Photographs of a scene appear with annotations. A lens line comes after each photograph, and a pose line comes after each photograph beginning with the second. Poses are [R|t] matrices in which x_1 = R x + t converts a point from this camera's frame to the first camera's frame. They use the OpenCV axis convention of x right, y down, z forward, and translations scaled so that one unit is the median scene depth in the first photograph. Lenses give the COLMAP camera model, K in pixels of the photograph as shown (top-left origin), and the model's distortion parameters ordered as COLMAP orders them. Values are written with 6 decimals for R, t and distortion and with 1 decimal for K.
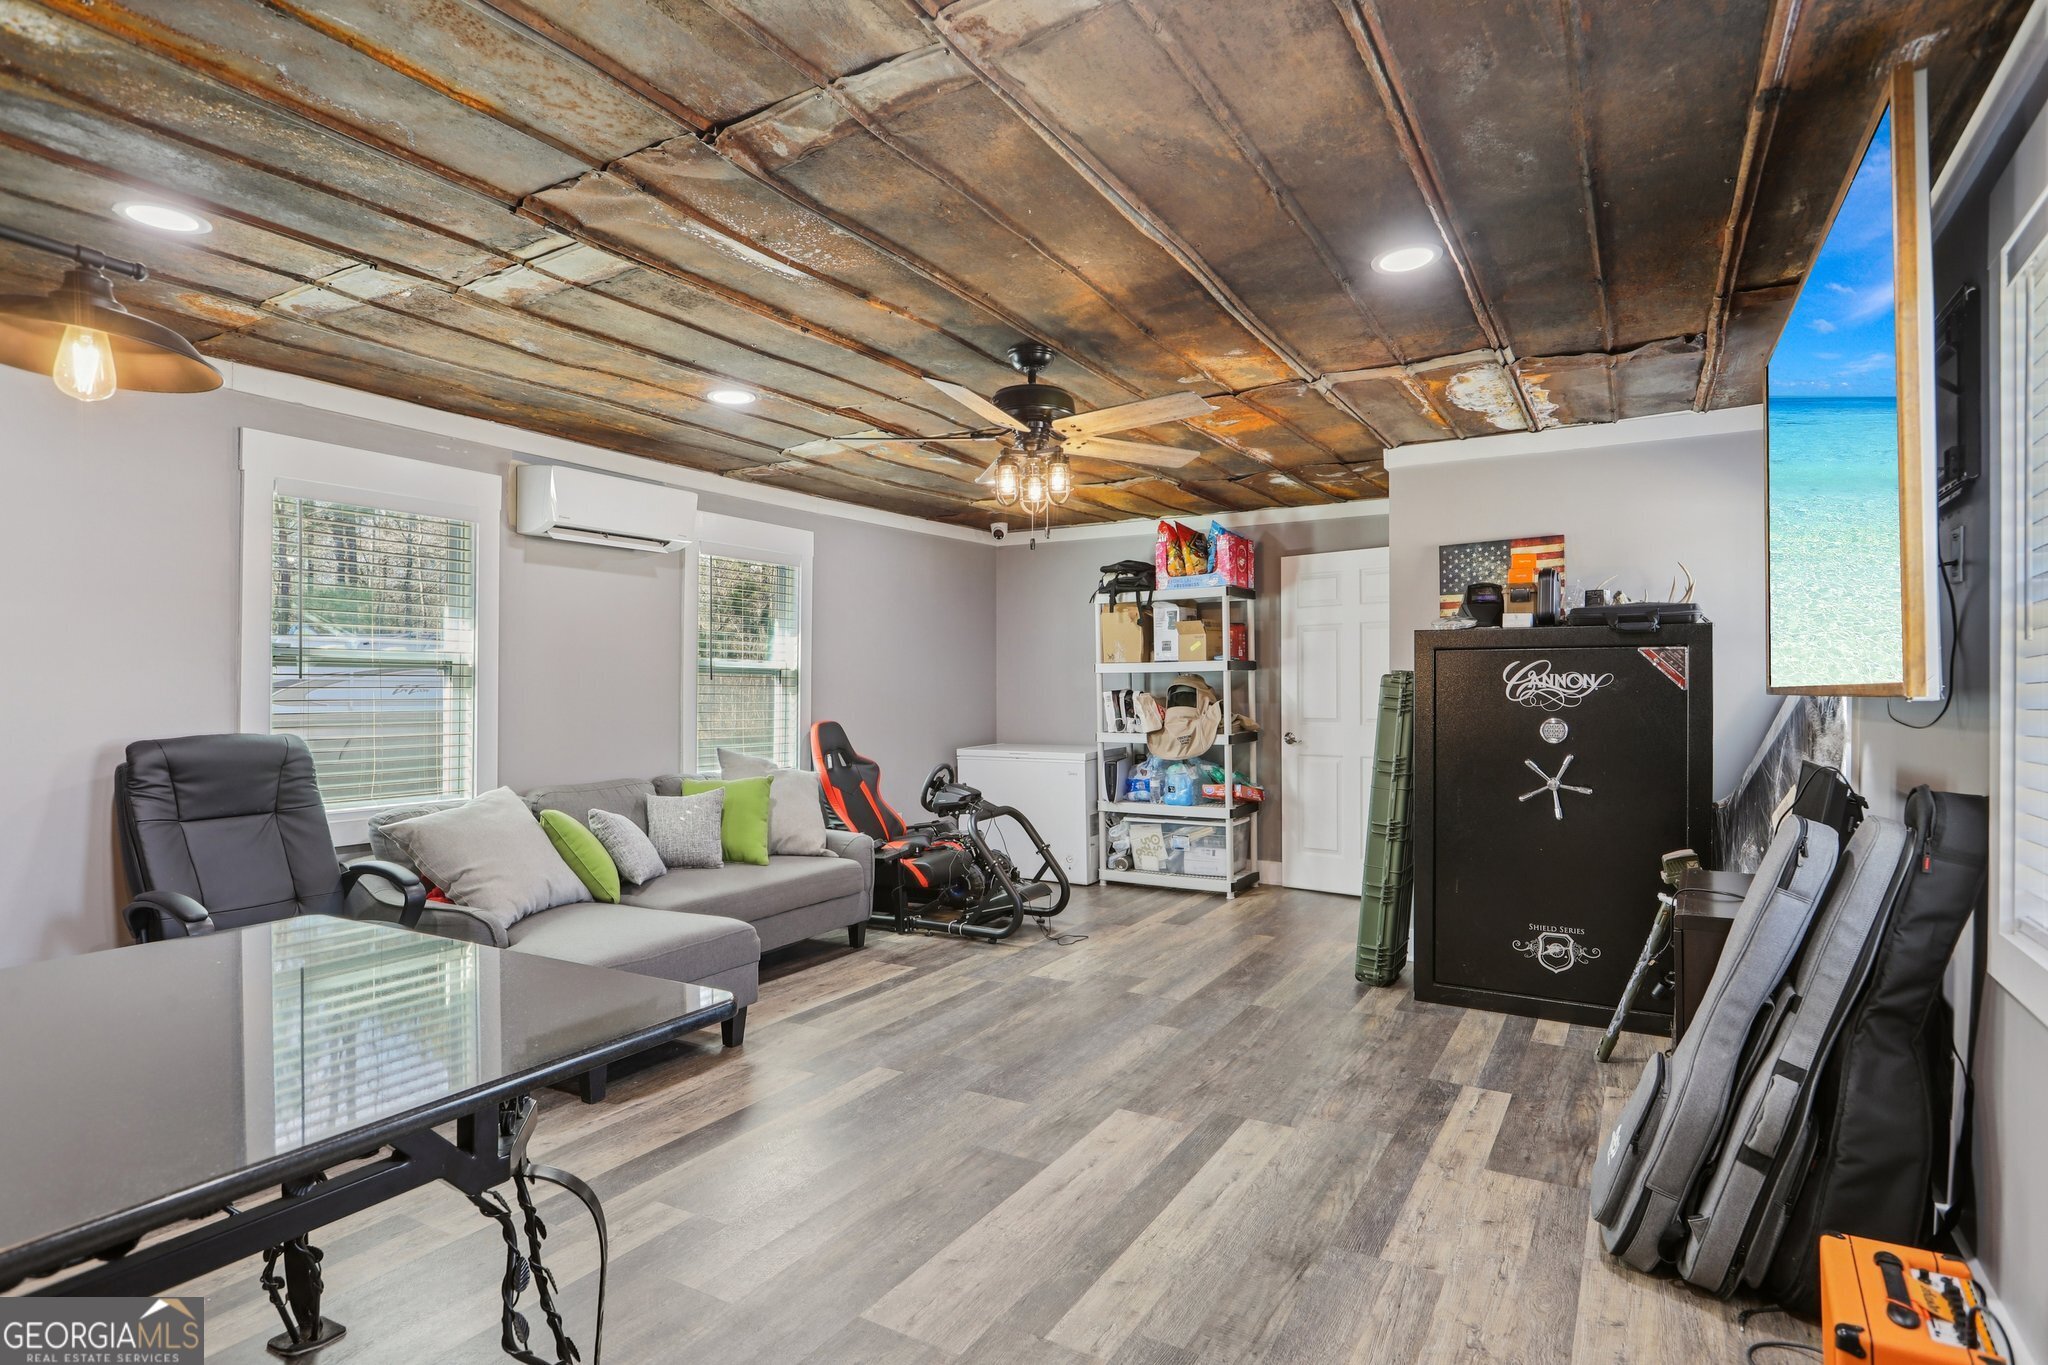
lens RADIAL K [[1082.2, 0, 1024.0], [0, 1082.2, 682.5], [0, 0, 1]] dist [0.000020, -0.000002]
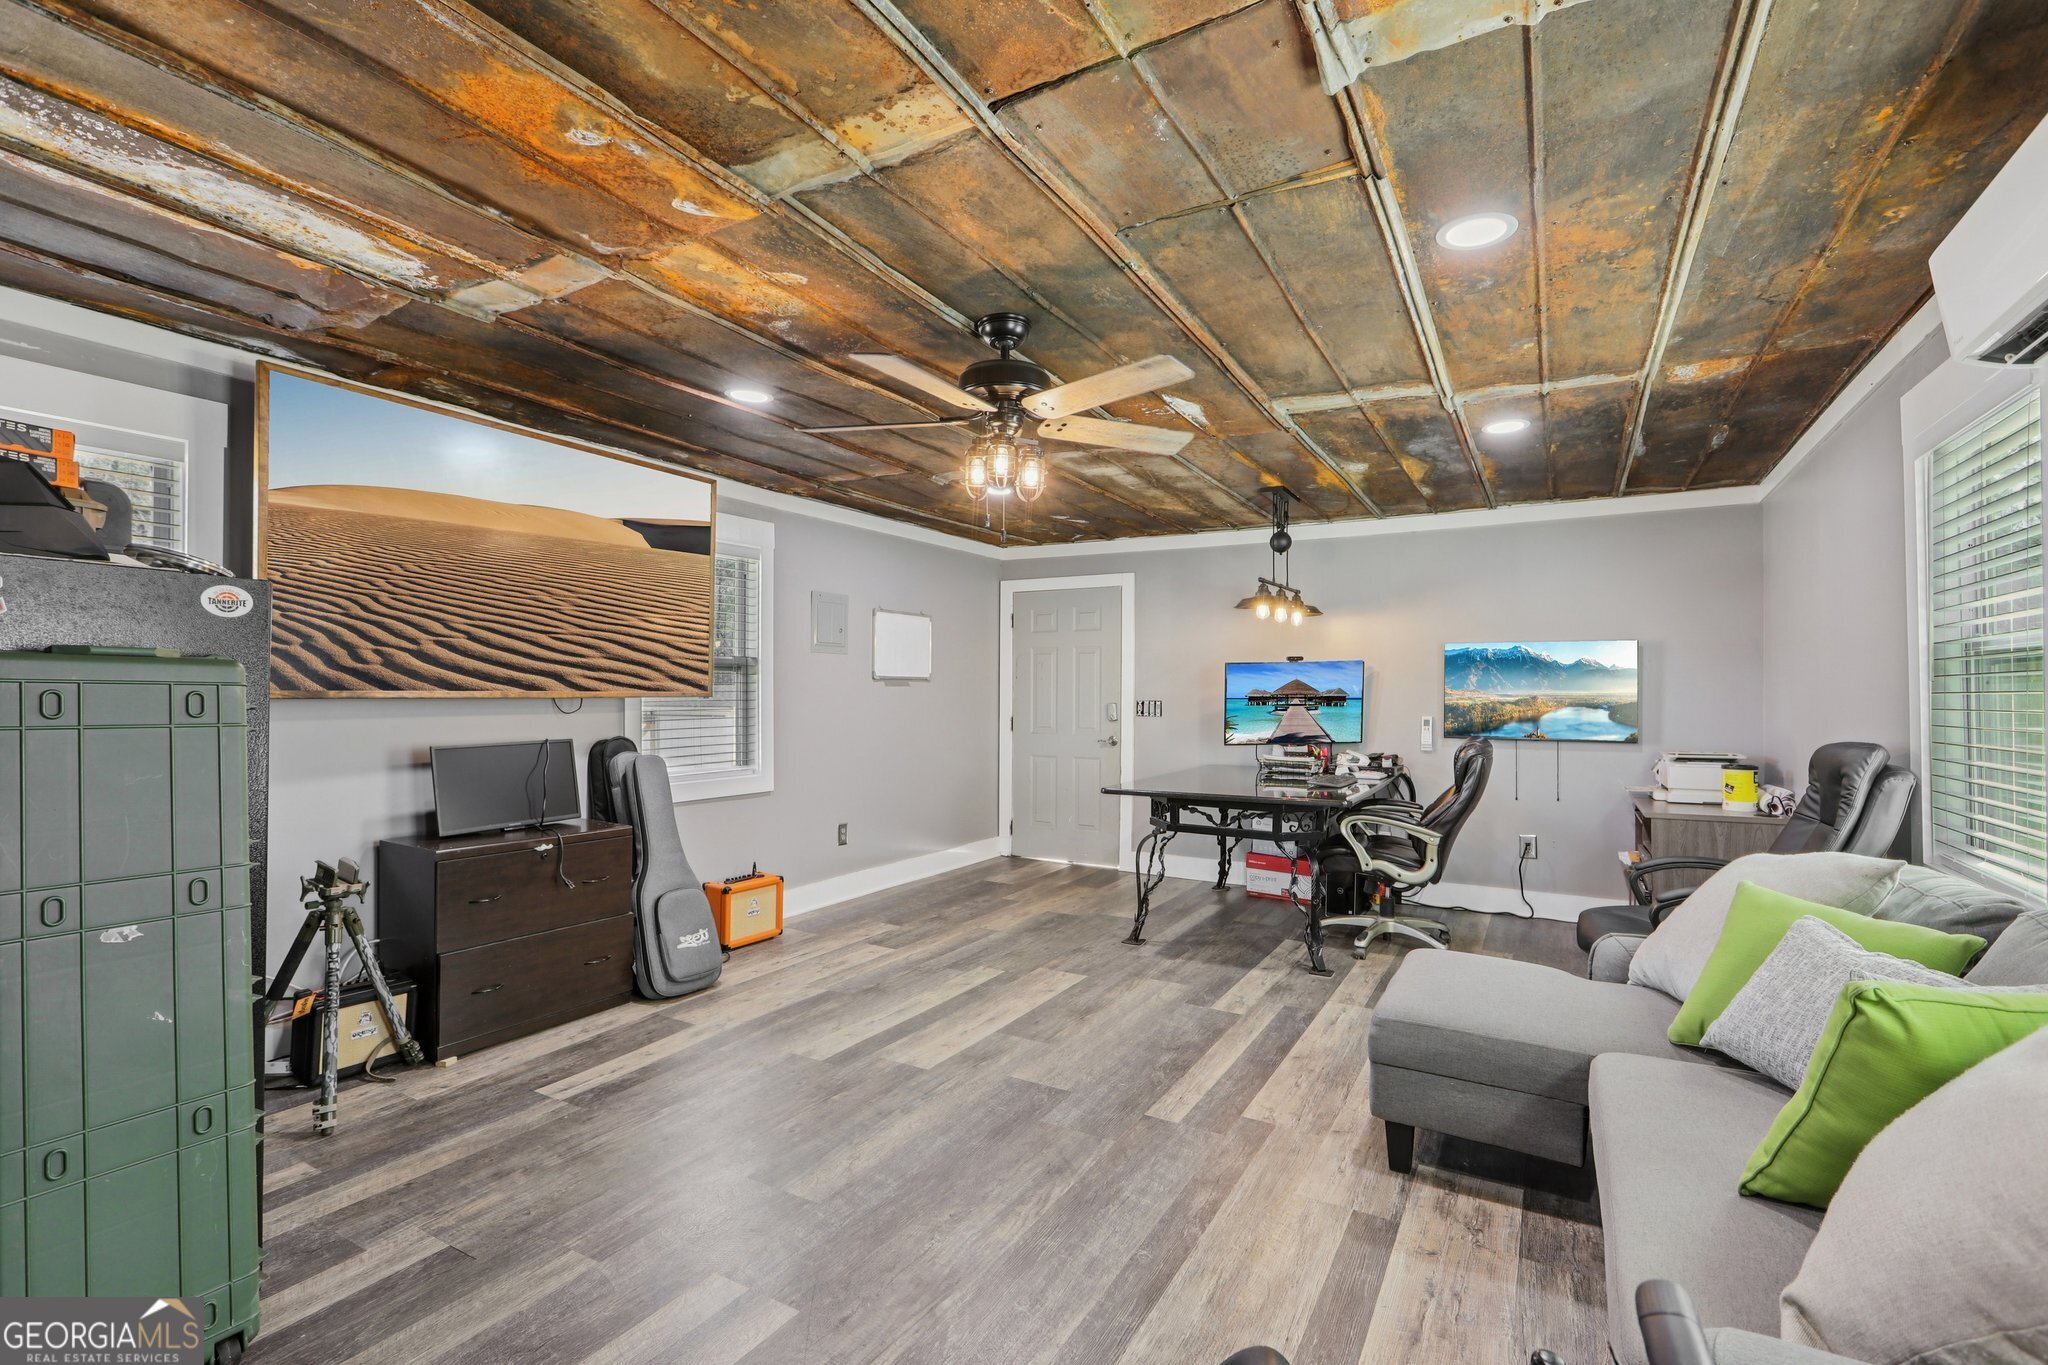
lens RADIAL K [[927.8, 0, 1024.0], [0, 927.8, 682.5], [0, 0, 1]] dist [0.001984, 0.000333]
pose [[-0.999974, -0.001667, -0.007067, -0.003761], [-0.001527, 0.999804, -0.019746, 0.013164], [0.007098, -0.019734, -0.999780, 1.963359]]
